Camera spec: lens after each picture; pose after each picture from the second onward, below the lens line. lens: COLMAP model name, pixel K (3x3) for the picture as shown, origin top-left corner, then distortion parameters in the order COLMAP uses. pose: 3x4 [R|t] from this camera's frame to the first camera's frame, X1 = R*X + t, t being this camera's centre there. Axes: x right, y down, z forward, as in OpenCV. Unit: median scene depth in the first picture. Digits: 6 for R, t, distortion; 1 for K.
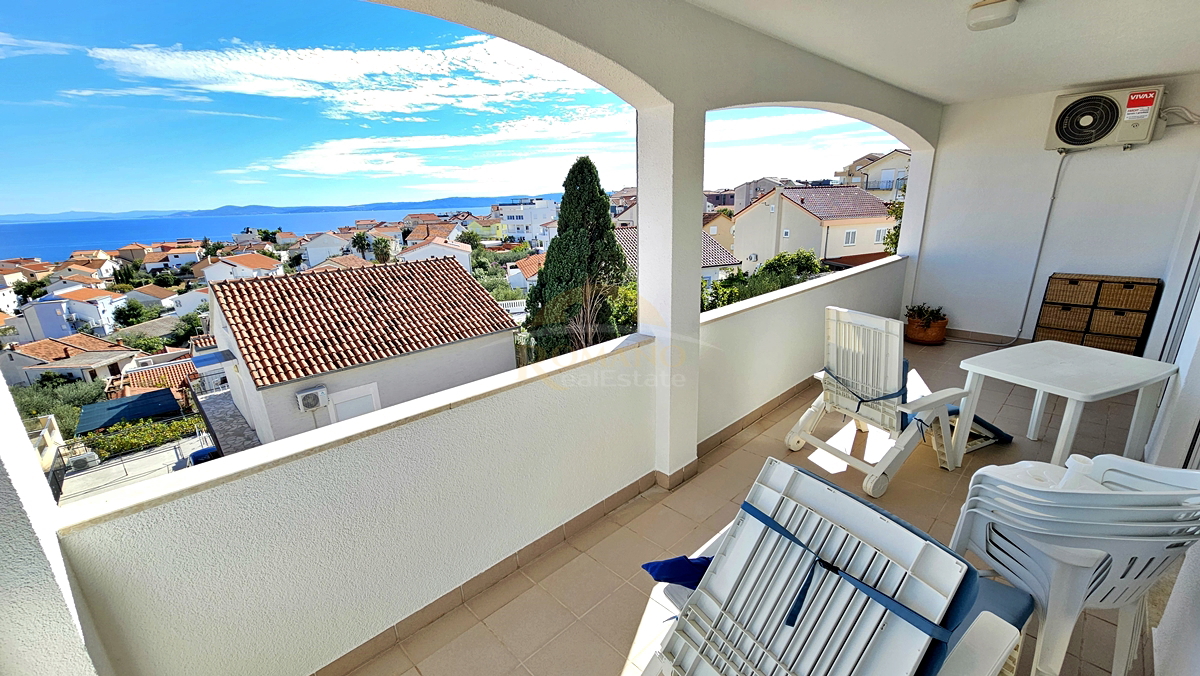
lens RADIAL K [[494.3, 0, 599.2], [0, 494.3, 354.9], [0, 0, 1]] dist [-0.003247, 0.000892]
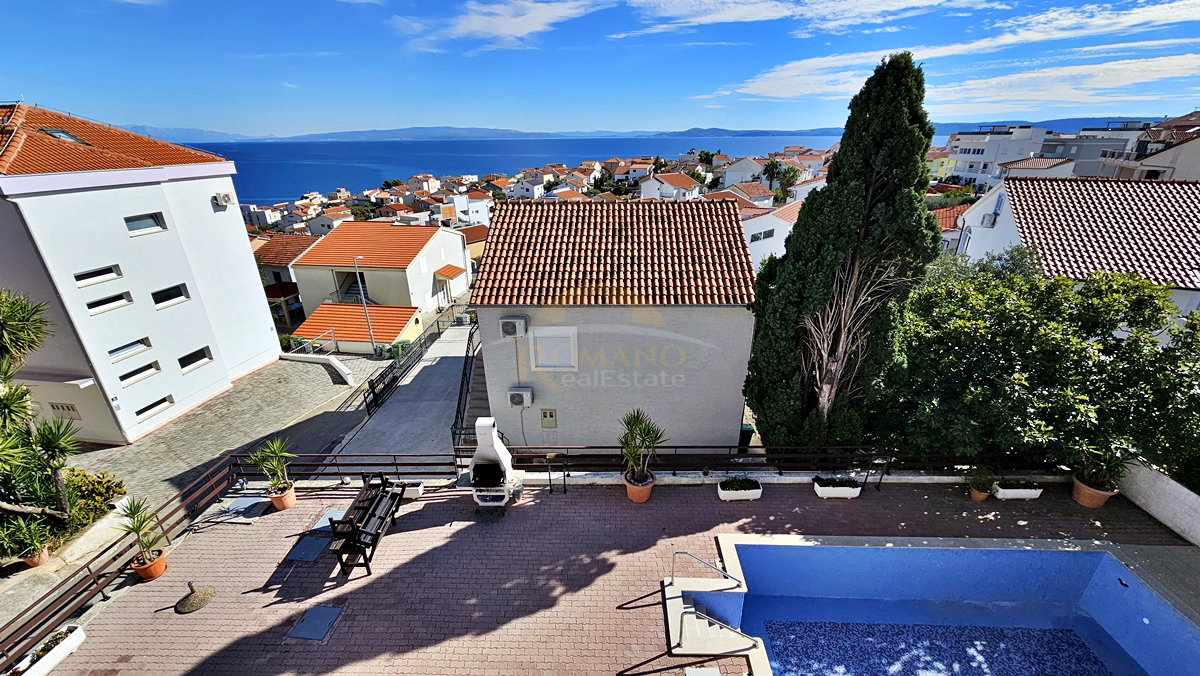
lens RADIAL K [[494.3, 0, 599.2], [0, 494.3, 354.9], [0, 0, 1]] dist [-0.003247, 0.000892]
pose [[0.695621, 0.314121, -0.646095, 0.058005], [-0.226444, 0.949369, 0.217766, -0.030511], [0.681787, -0.005179, 0.731532, 0.091342]]
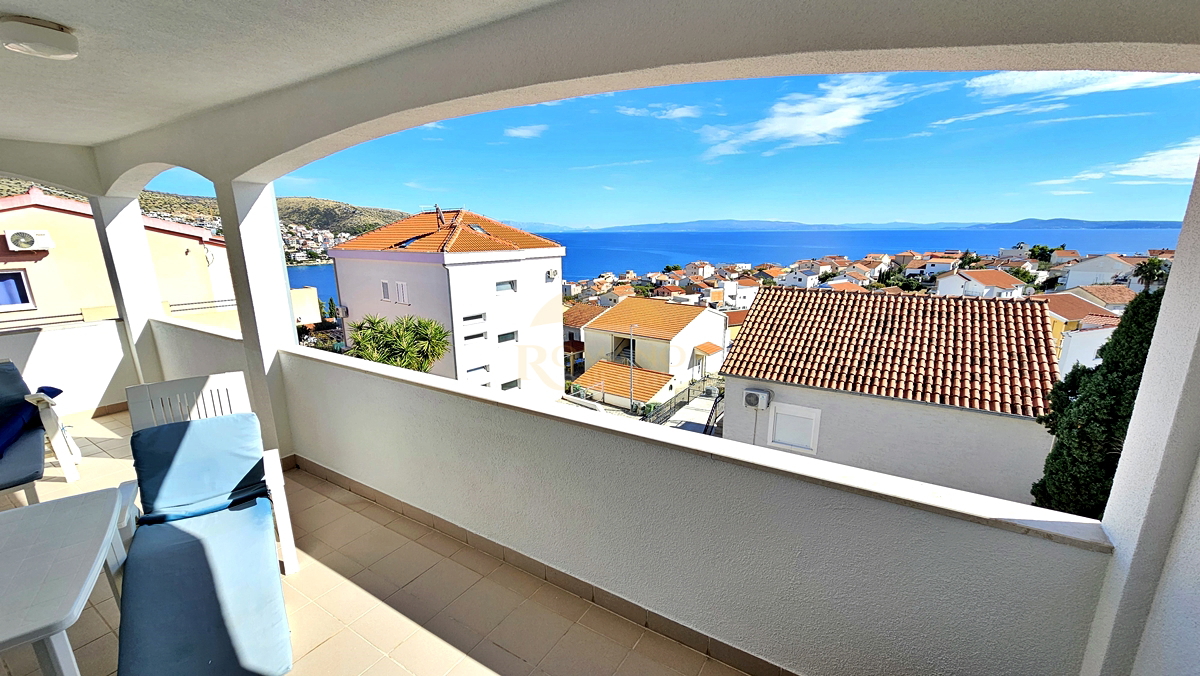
lens RADIAL K [[492.8, 0, 595.5], [0, 492.8, 357.3], [0, 0, 1]] dist [-0.000747, -0.000060]
pose [[0.237186, 0.271144, -0.932858, 0.084657], [-0.288419, 0.936617, 0.198904, -0.028756], [0.927662, 0.221877, 0.300356, 0.078514]]
